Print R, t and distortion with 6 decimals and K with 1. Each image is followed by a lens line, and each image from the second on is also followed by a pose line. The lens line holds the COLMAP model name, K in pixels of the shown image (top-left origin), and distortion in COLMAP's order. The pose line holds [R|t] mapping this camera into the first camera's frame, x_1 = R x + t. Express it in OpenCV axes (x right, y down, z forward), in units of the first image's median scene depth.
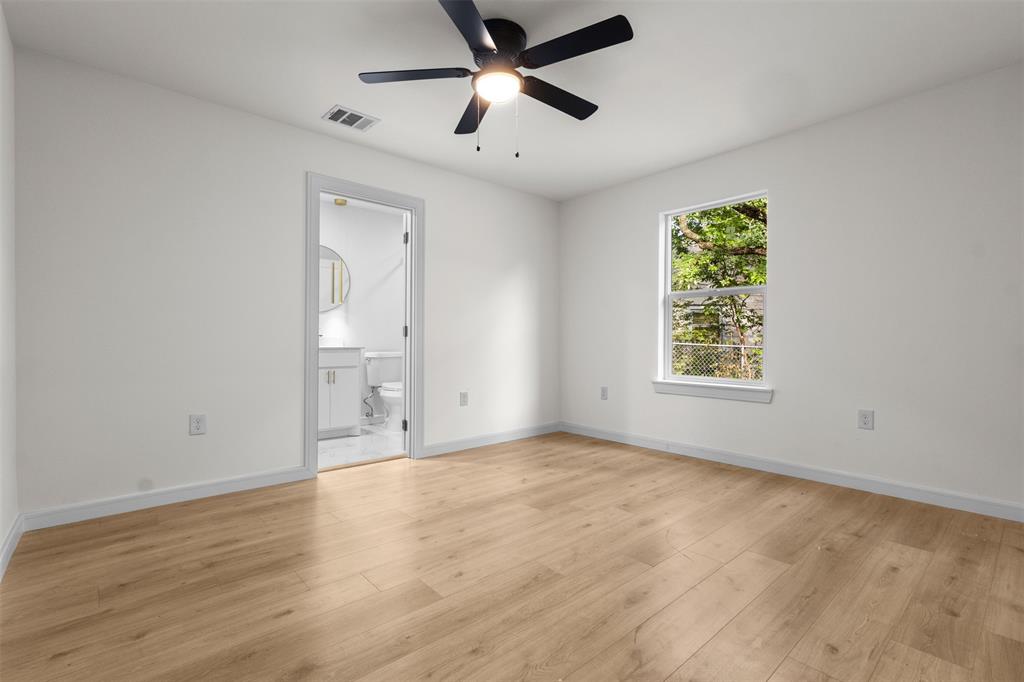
lens RADIAL K [[472.6, 0, 512.3], [0, 472.6, 340.3], [0, 0, 1]] dist [0.000581, 0.001072]
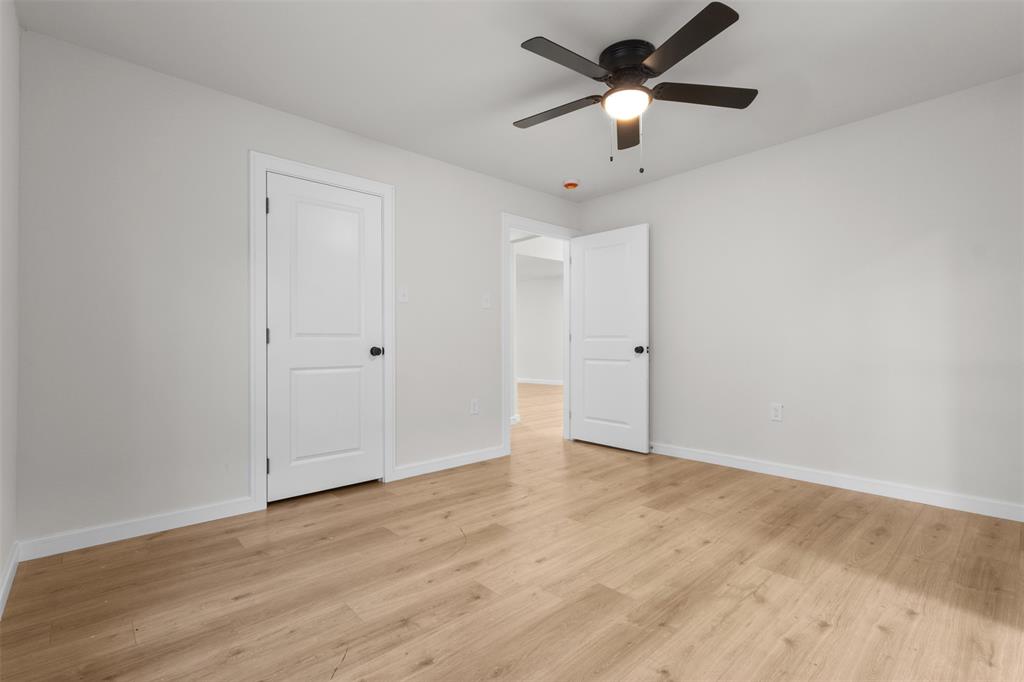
lens RADIAL K [[472.6, 0, 512.2], [0, 472.6, 341.4], [0, 0, 1]] dist [0.000581, 0.001072]
pose [[-0.999921, 0.005230, -0.011413, 0.205120], [0.005215, 0.999986, 0.001295, -0.009485], [0.011420, 0.001235, -0.999934, 1.752977]]
